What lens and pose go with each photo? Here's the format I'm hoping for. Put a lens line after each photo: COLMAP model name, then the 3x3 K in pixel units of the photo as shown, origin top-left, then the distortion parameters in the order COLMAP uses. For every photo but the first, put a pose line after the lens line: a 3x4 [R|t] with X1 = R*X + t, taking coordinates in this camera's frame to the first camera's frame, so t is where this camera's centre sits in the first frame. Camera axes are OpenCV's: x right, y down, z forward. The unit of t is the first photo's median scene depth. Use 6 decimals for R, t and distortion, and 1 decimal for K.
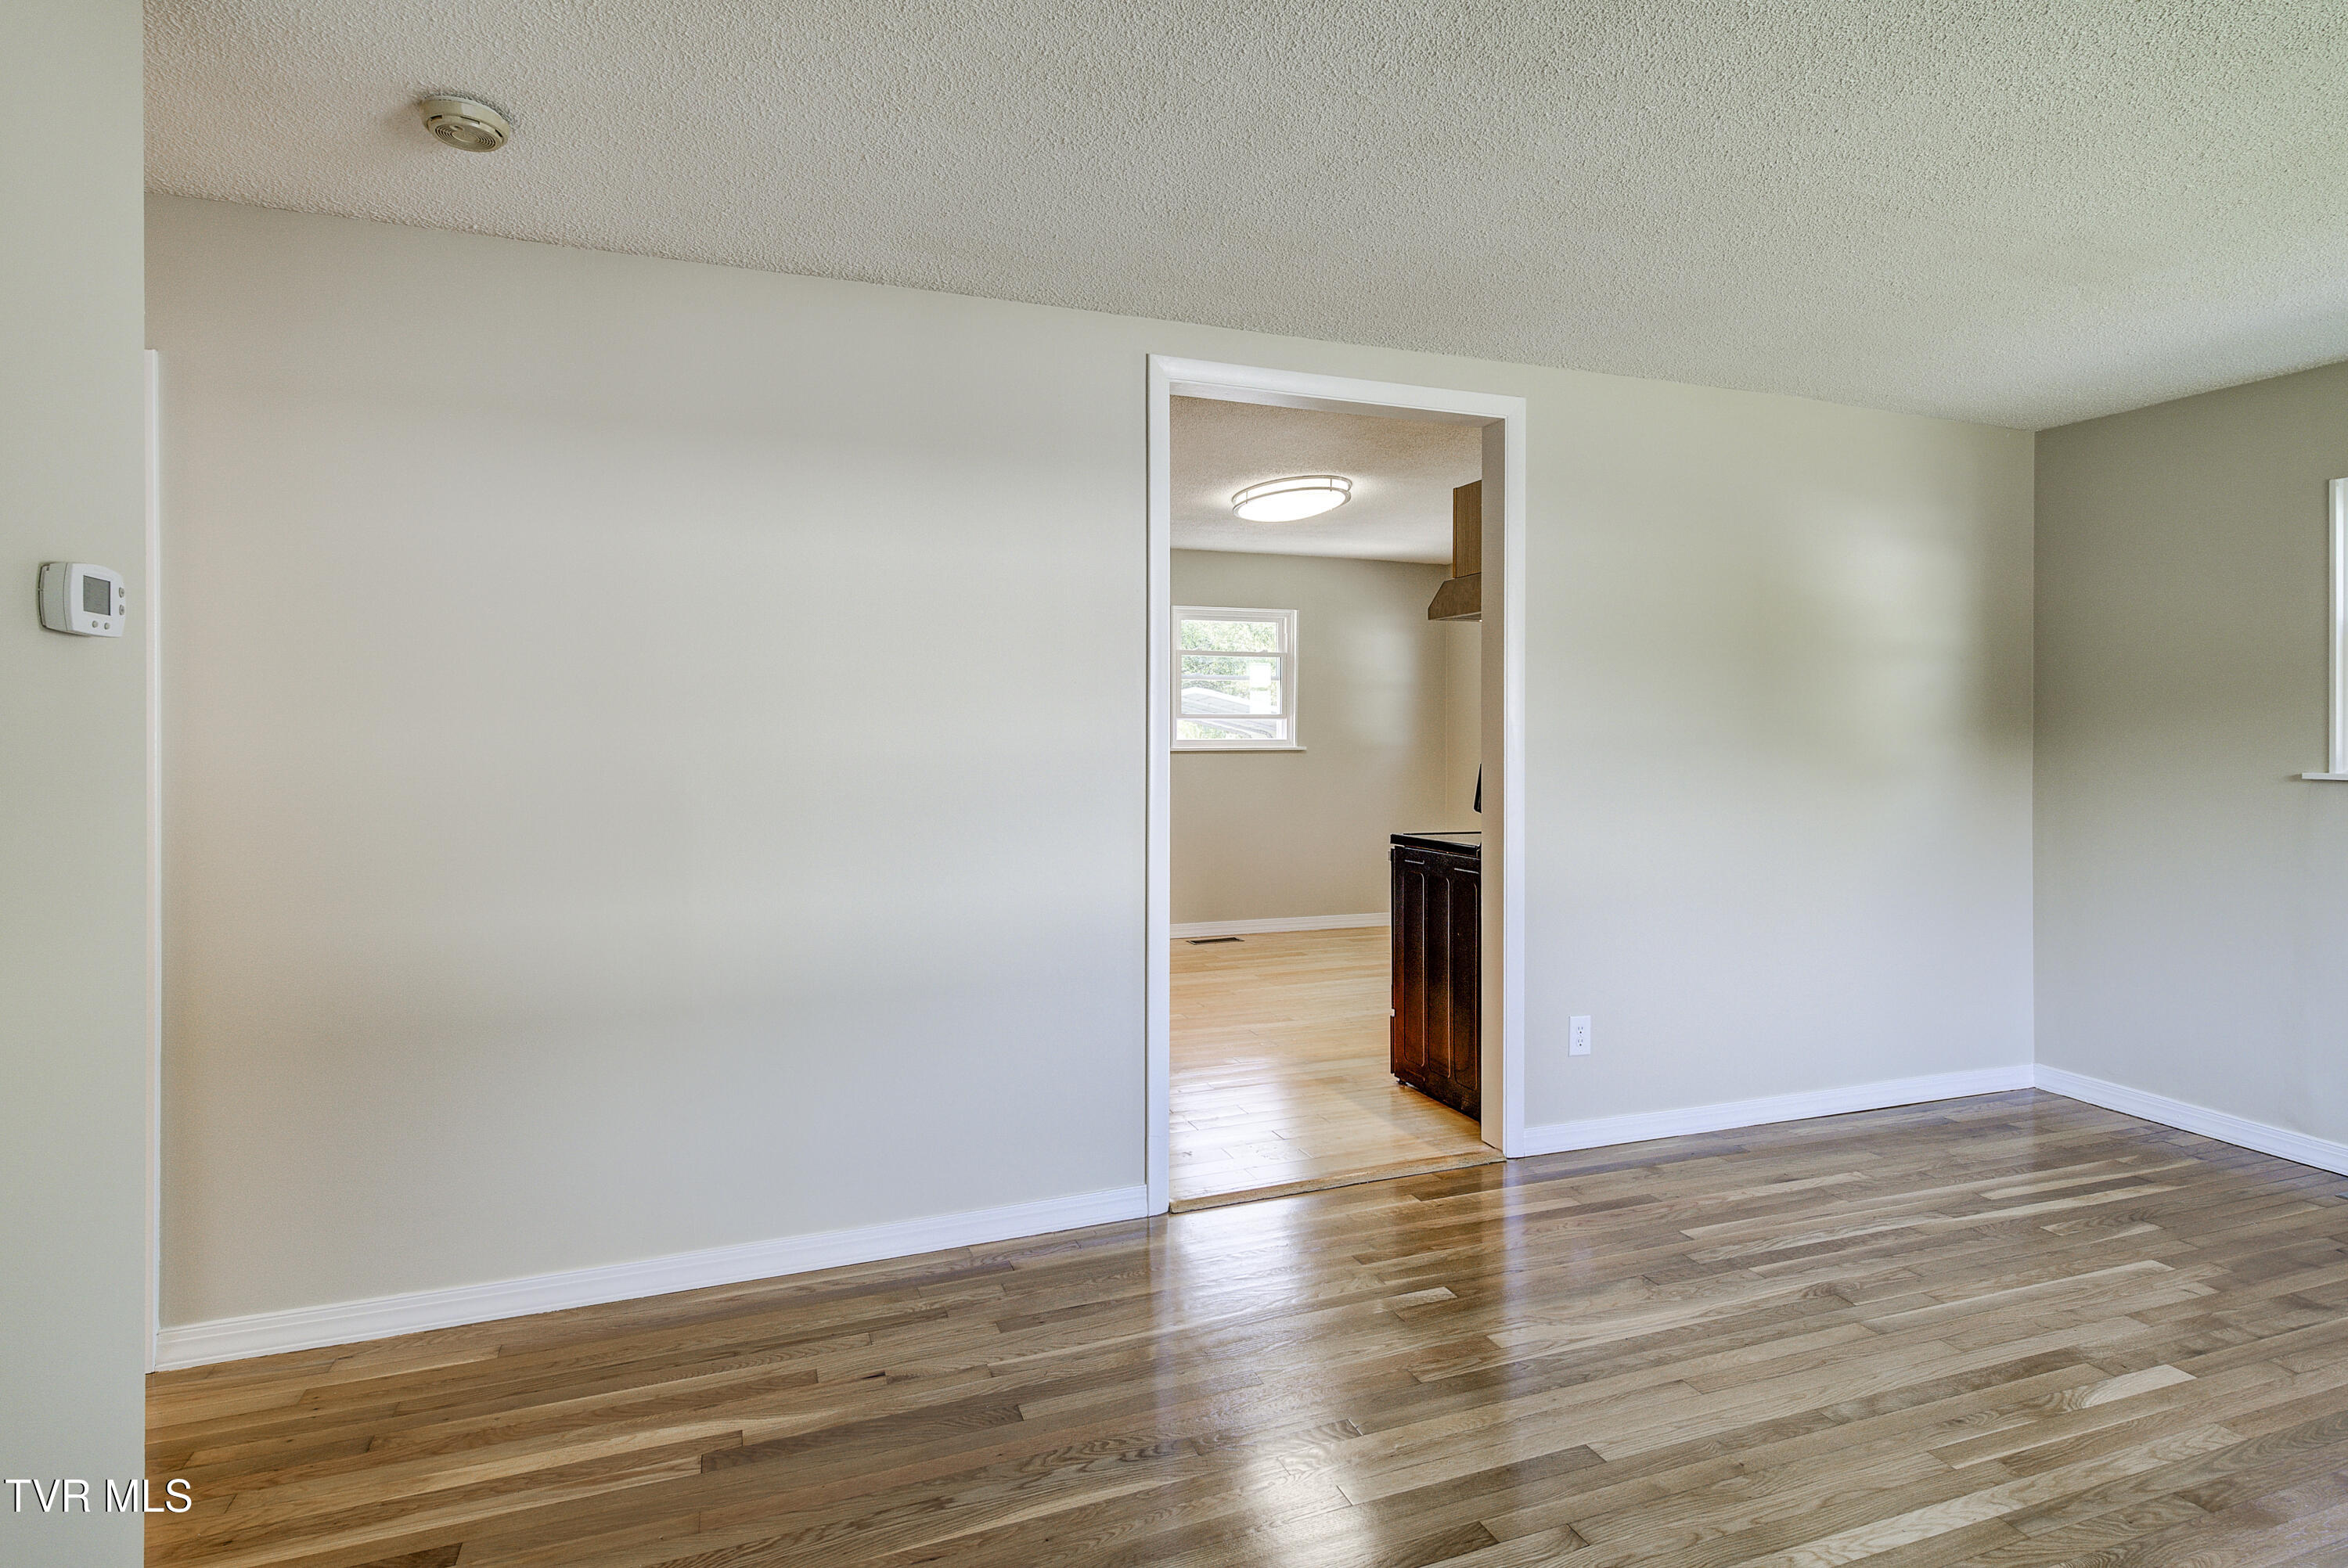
lens RADIAL K [[1219.5, 0, 1214.6], [0, 1219.5, 777.3], [0, 0, 1]] dist [0.002533, 0.001032]
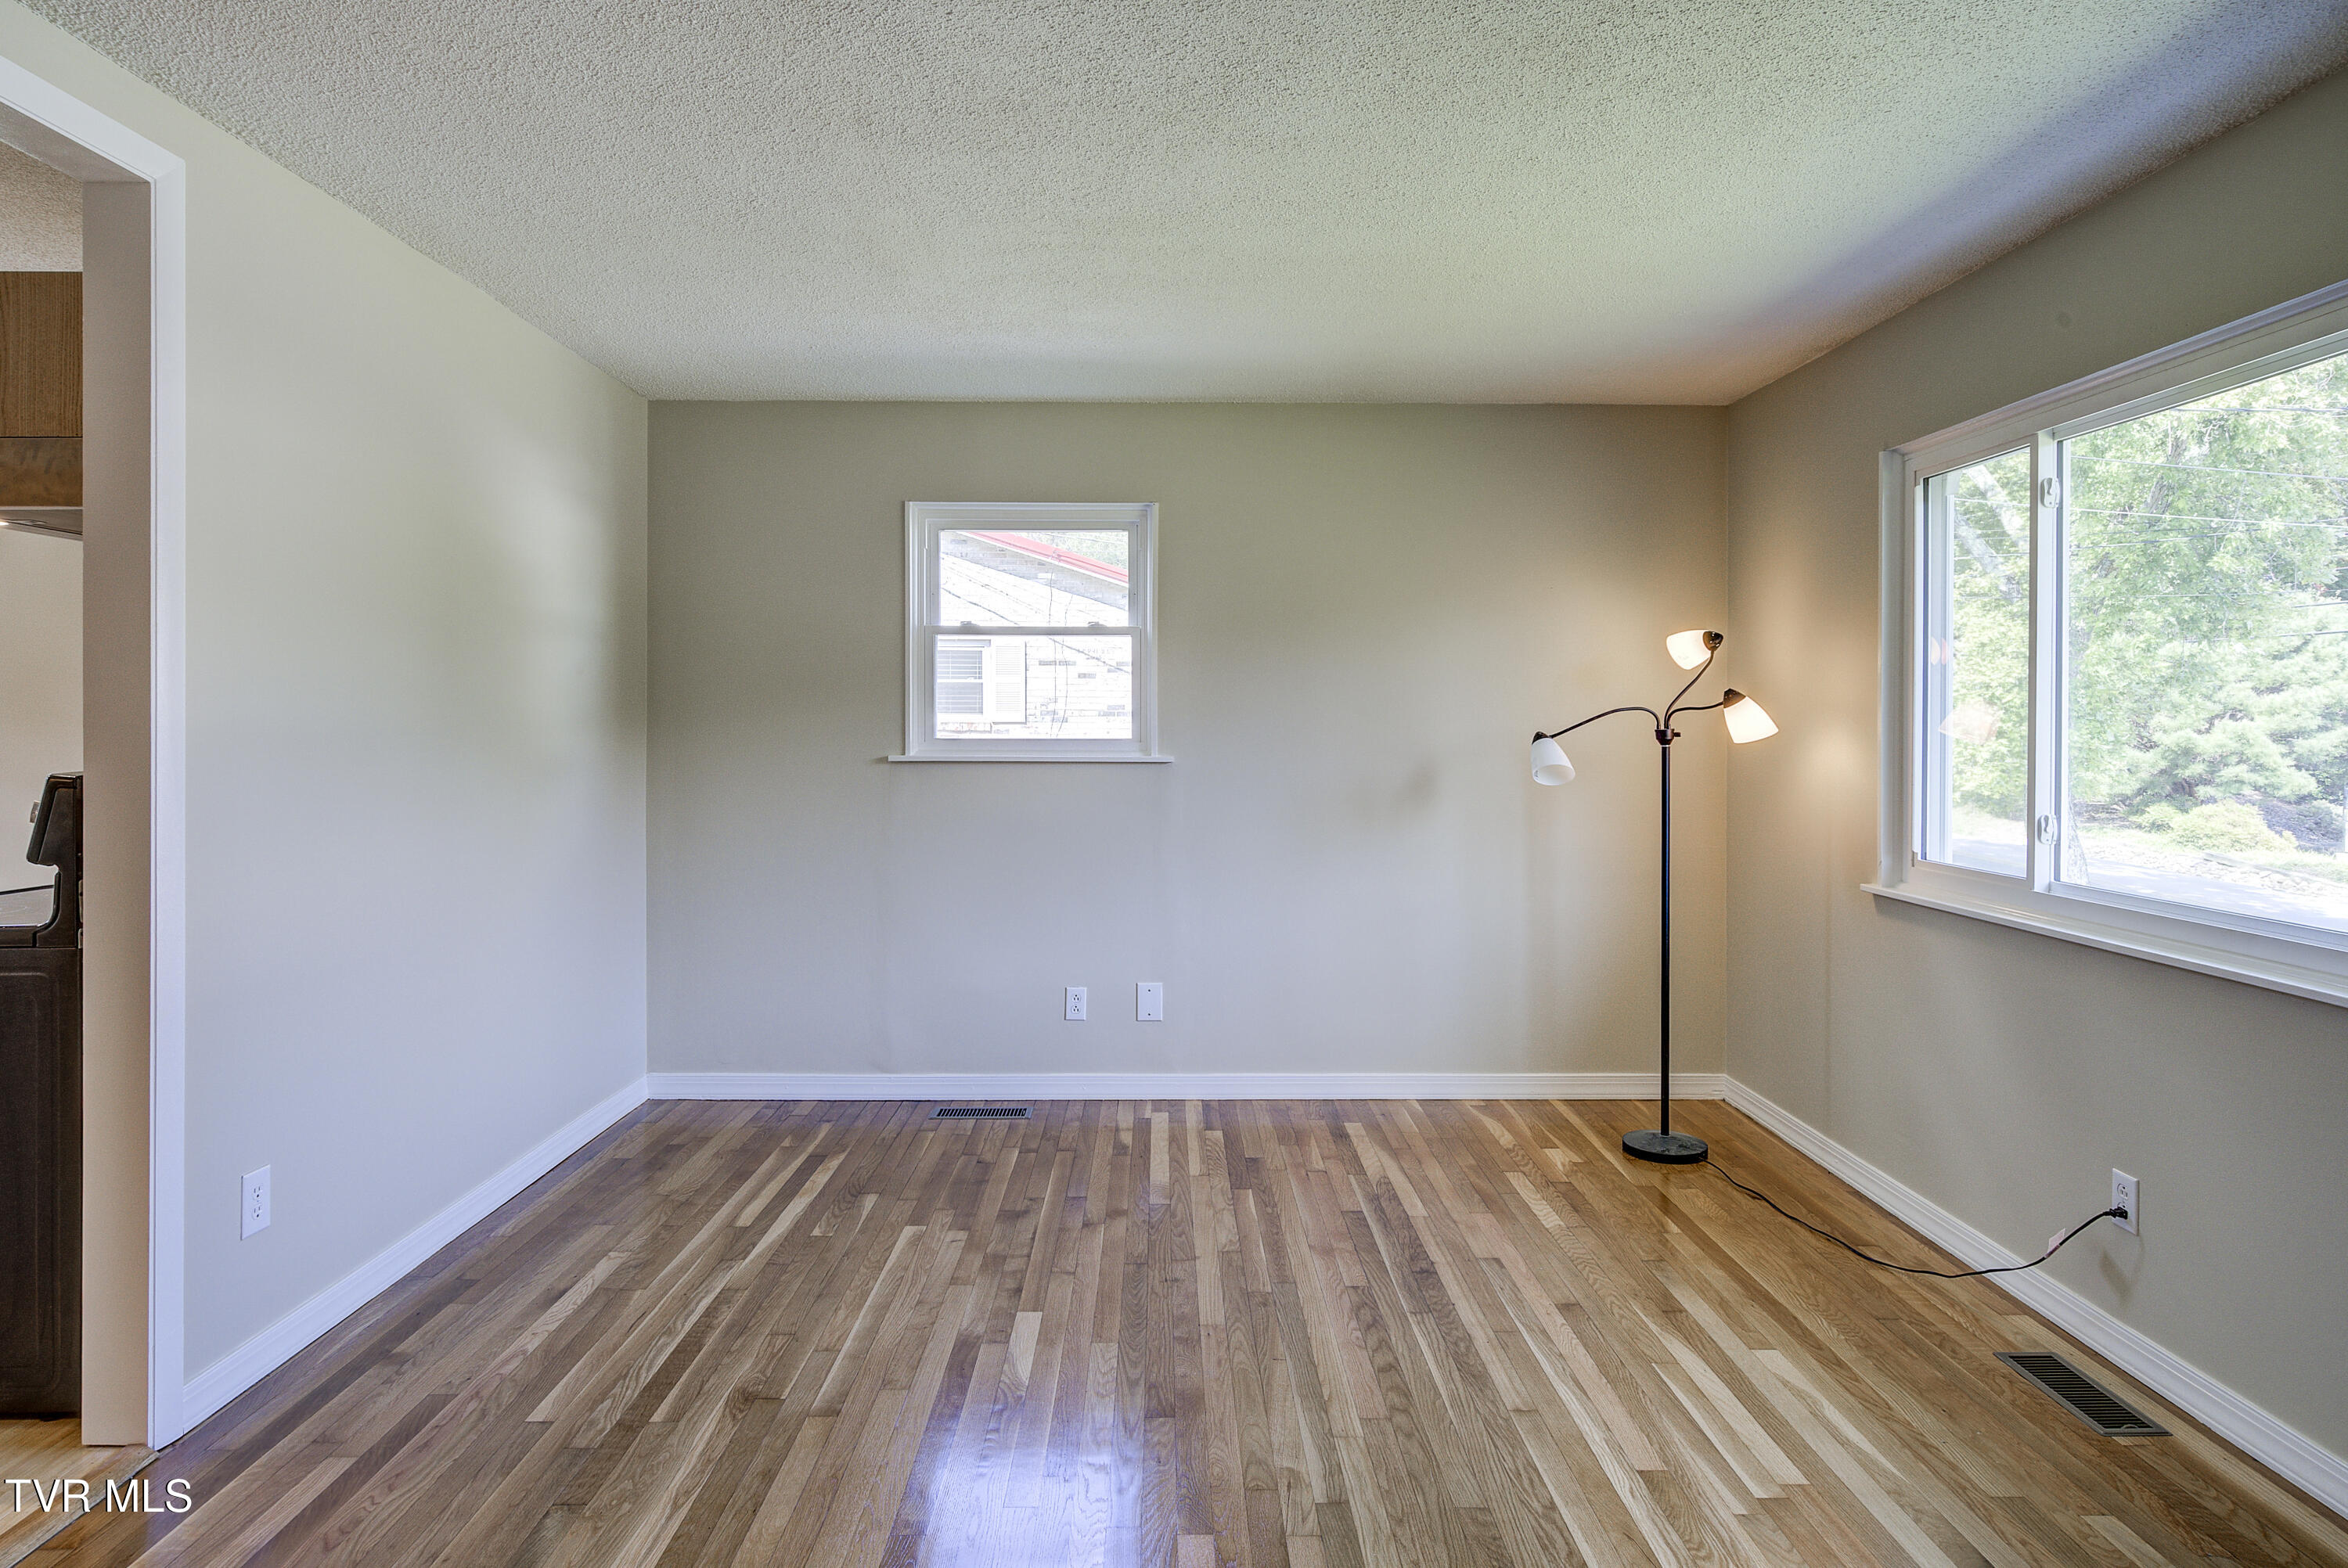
lens RADIAL K [[1354.7, 0, 1168.3], [0, 1354.7, 729.4], [0, 0, 1]] dist [-0.002310, 0.004147]
pose [[0.341406, -0.006243, 0.939895, -0.223147], [0.030643, 0.999520, -0.004492, -0.015759], [-0.939416, 0.030335, 0.341433, 0.353963]]
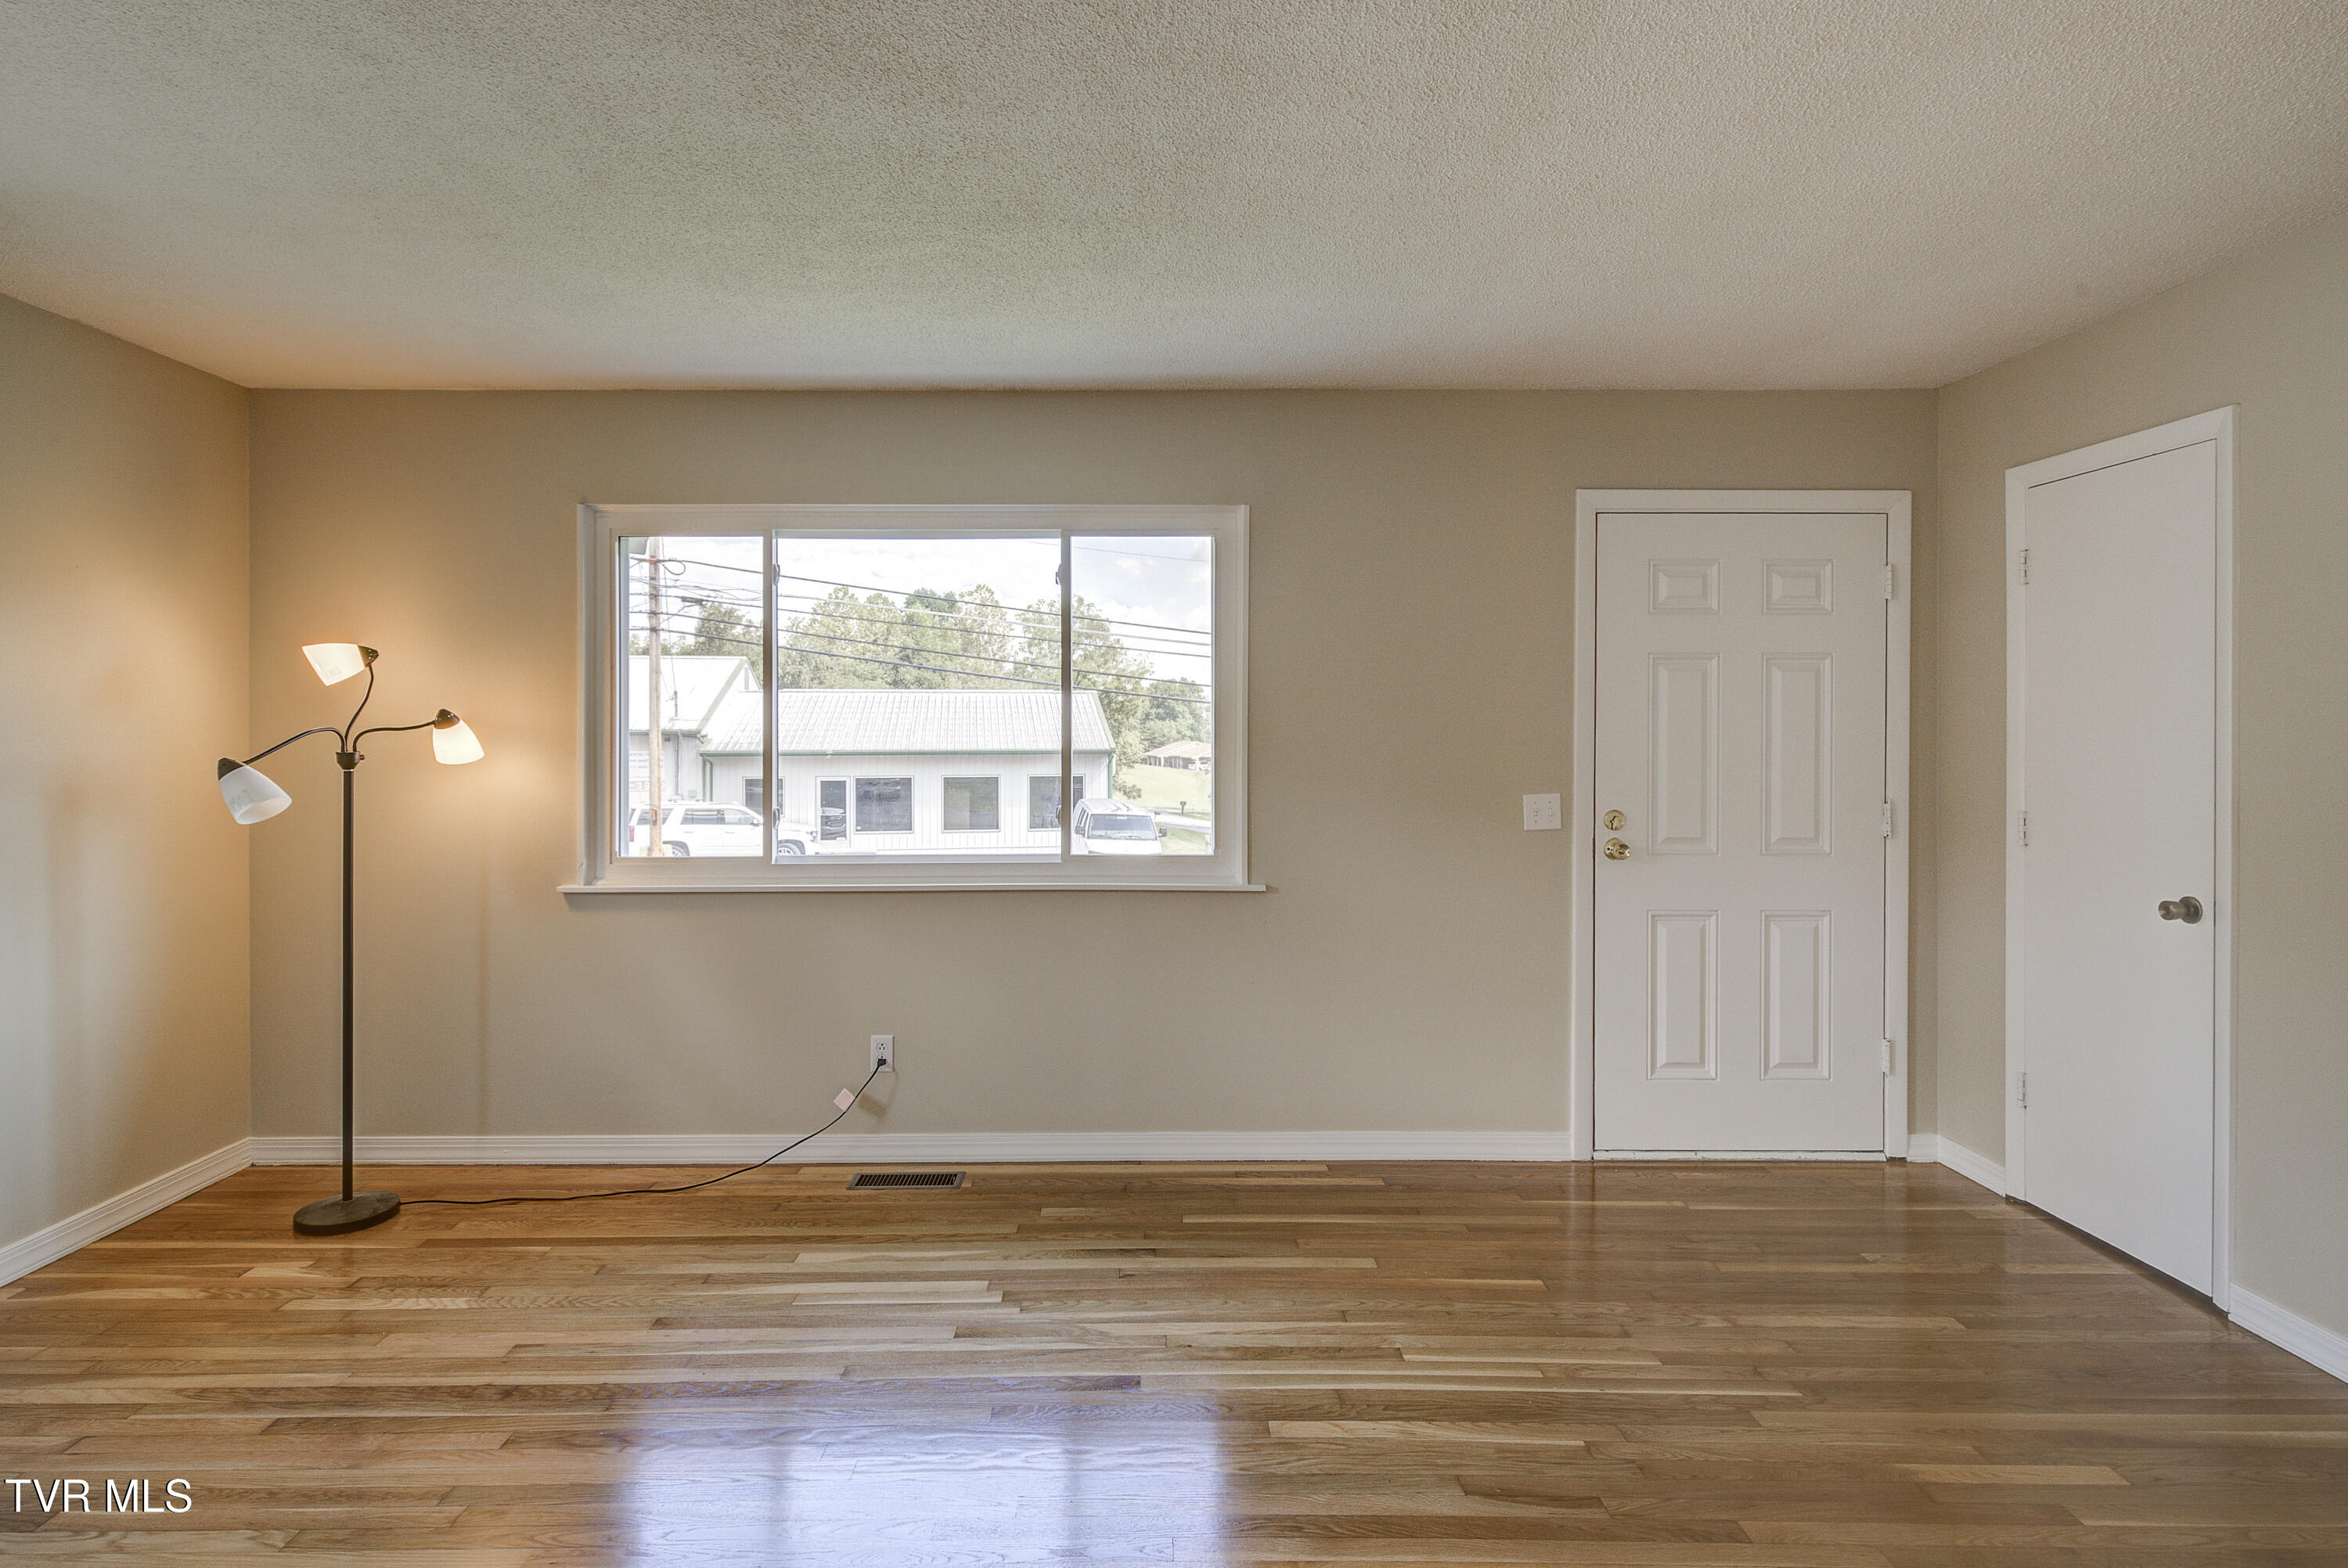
lens RADIAL K [[1234.6, 0, 1160.2], [0, 1234.6, 727.8], [0, 0, 1]] dist [0.005942, -0.002362]
pose [[-0.938921, -0.001733, 0.344129, 0.135696], [0.010762, 0.999350, 0.034395, -0.058421], [-0.343965, 0.035997, -0.938292, 1.136502]]
